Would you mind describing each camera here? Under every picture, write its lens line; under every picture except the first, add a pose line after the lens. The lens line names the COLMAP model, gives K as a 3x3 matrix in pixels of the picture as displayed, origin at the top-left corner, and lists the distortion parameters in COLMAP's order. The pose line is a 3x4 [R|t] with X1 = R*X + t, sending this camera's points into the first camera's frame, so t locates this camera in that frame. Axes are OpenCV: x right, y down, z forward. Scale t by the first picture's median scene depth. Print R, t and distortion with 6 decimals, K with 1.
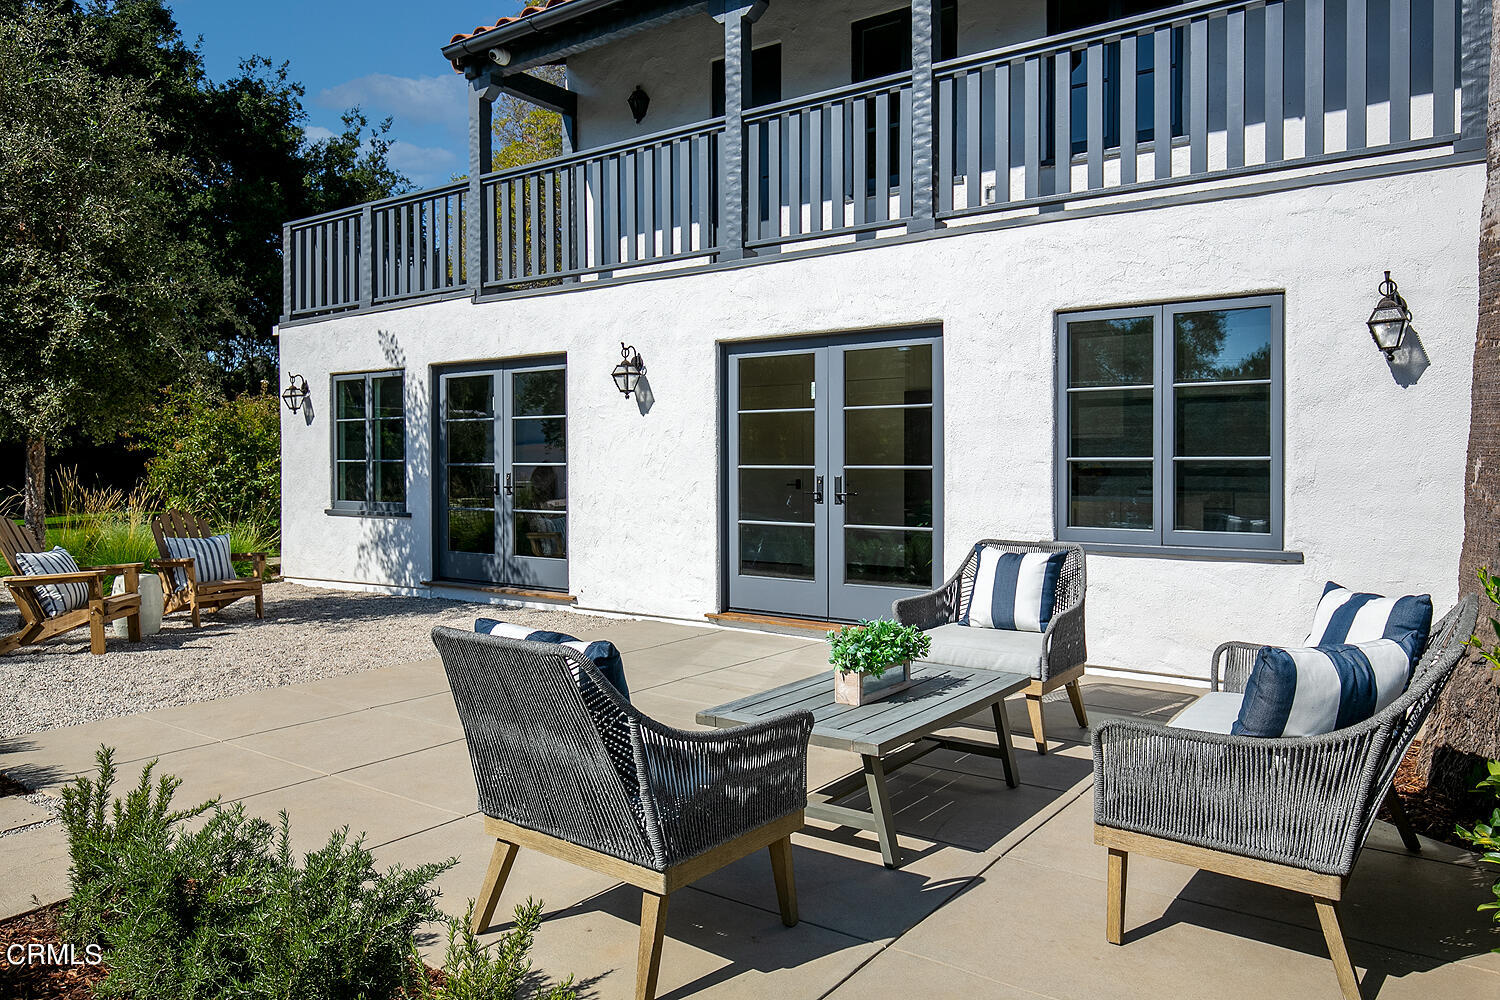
lens RADIAL K [[1035.0, 0, 750.0], [0, 1035.0, 500.0], [0, 0, 1]] dist [-0.000160, -0.000417]
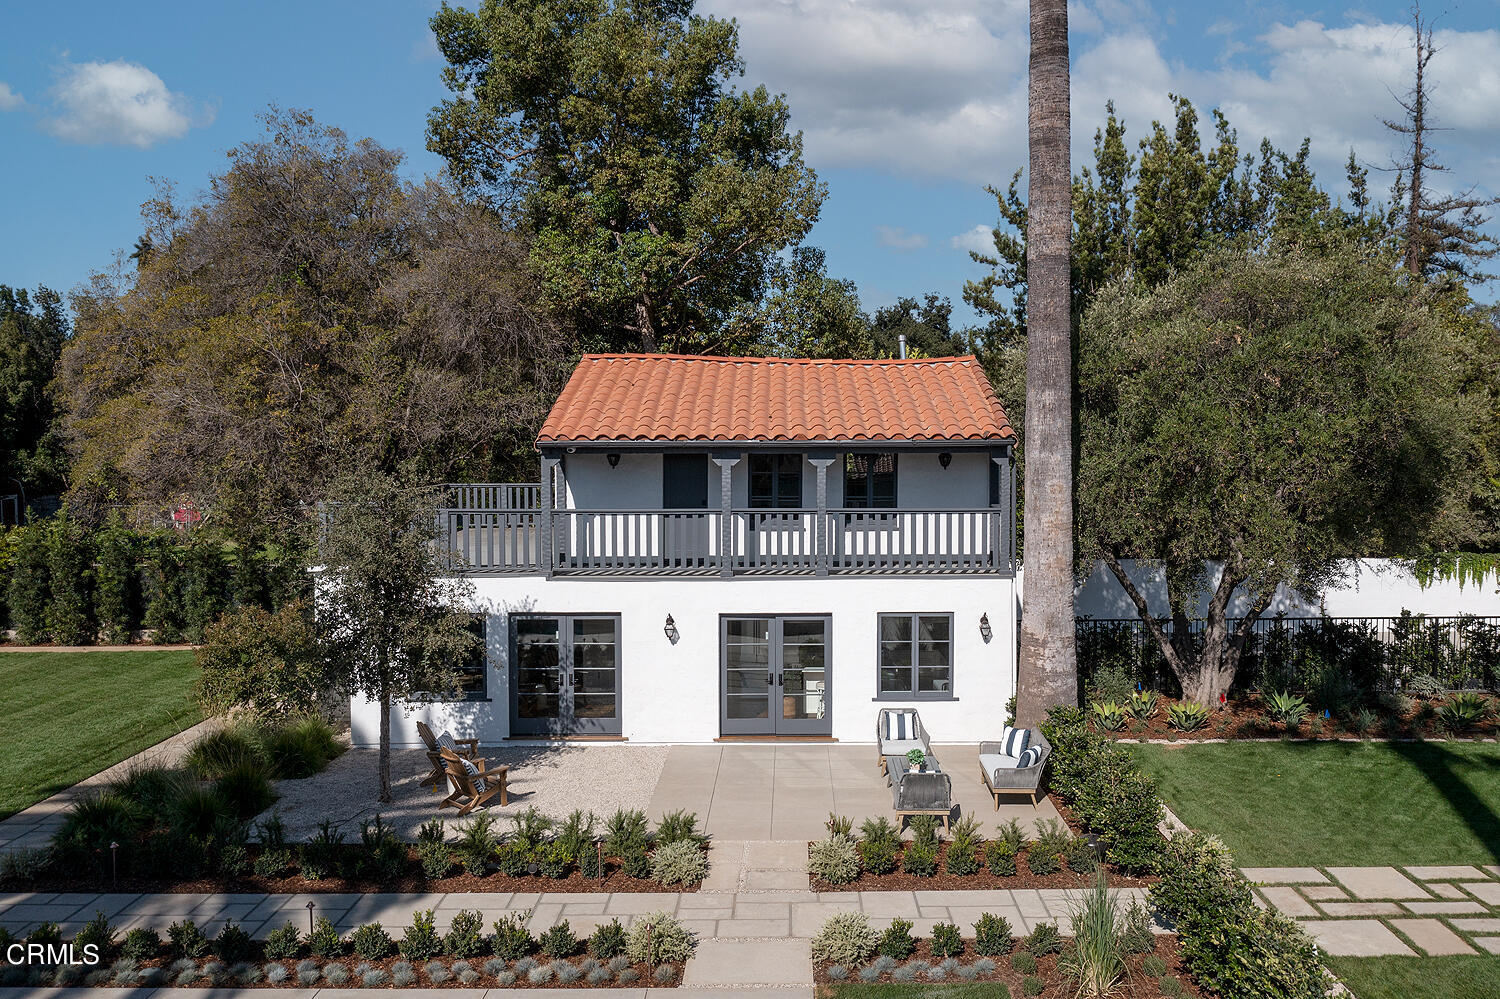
lens RADIAL K [[1225.3, 0, 729.1], [0, 1225.3, 502.3], [0, 0, 1]] dist [-0.008939, 0.006957]
pose [[0.812162, -0.030677, 0.582625, -1.496324], [0.020117, 0.999495, 0.024584, -0.447122], [-0.583085, -0.008246, 0.812369, -1.083804]]
